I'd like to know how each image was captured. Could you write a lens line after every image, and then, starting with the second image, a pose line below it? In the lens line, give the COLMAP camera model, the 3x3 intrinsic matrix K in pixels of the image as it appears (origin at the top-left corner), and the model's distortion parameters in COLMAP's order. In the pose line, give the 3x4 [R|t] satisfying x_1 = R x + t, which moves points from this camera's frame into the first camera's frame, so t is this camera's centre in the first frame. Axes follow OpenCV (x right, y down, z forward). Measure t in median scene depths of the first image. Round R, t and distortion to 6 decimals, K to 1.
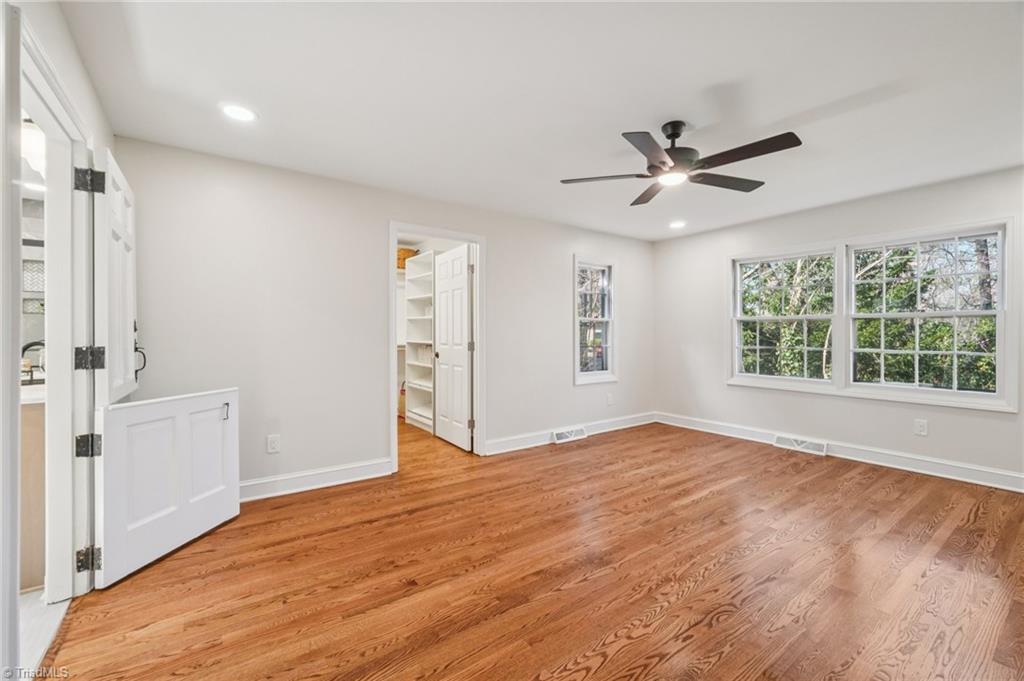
lens RADIAL K [[430.9, 0, 510.5], [0, 430.9, 334.8], [0, 0, 1]] dist [-0.010127, 0.002171]
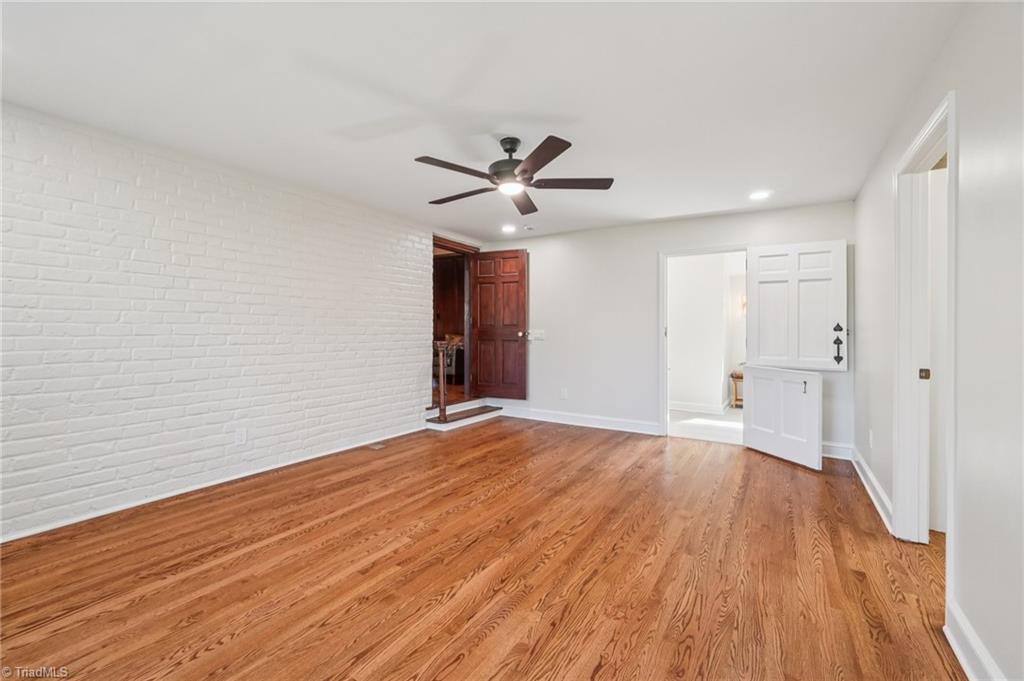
lens RADIAL K [[430.9, 0, 512.6], [0, 430.9, 336.2], [0, 0, 1]] dist [-0.010127, 0.002171]
pose [[-0.925217, -0.000884, -0.379438, 0.753856], [-0.005384, 0.999927, 0.010800, 0.000121], [0.379401, 0.012035, -0.925154, 1.928722]]
